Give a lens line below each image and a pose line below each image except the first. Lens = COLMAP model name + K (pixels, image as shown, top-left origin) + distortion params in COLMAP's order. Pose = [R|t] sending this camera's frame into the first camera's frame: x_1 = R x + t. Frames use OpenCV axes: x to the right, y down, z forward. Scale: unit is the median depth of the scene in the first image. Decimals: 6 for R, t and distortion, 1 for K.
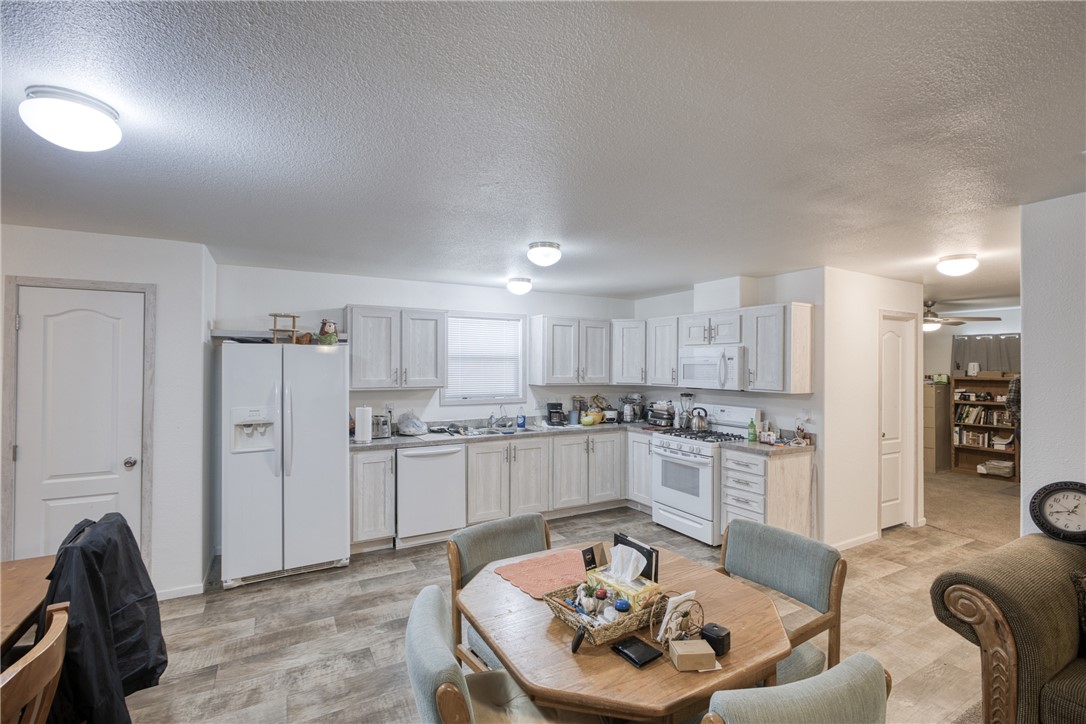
lens RADIAL K [[480.0, 0, 545.3], [0, 480.0, 361.5], [0, 0, 1]] dist [-0.005232, 0.000100]
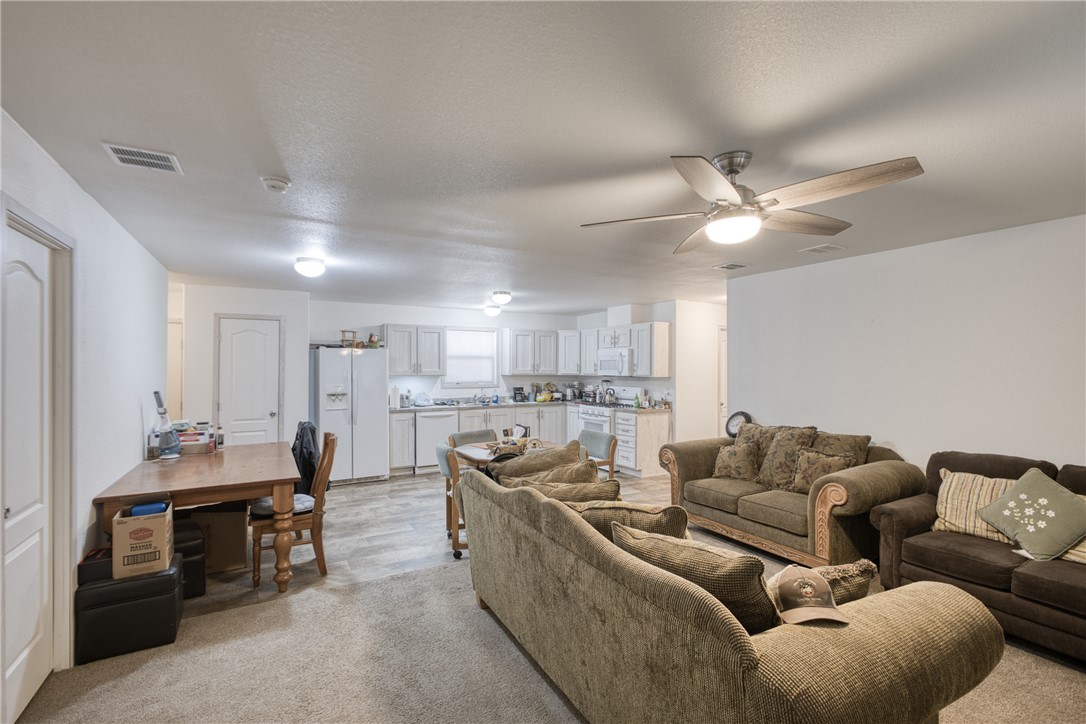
lens RADIAL K [[480.0, 0, 545.3], [0, 480.0, 361.5], [0, 0, 1]] dist [-0.005232, 0.000100]
pose [[0.999927, -0.003854, 0.011488, 0.107215], [0.003908, 0.999981, -0.004664, 0.017853], [-0.011470, 0.004709, 0.999923, -0.605918]]
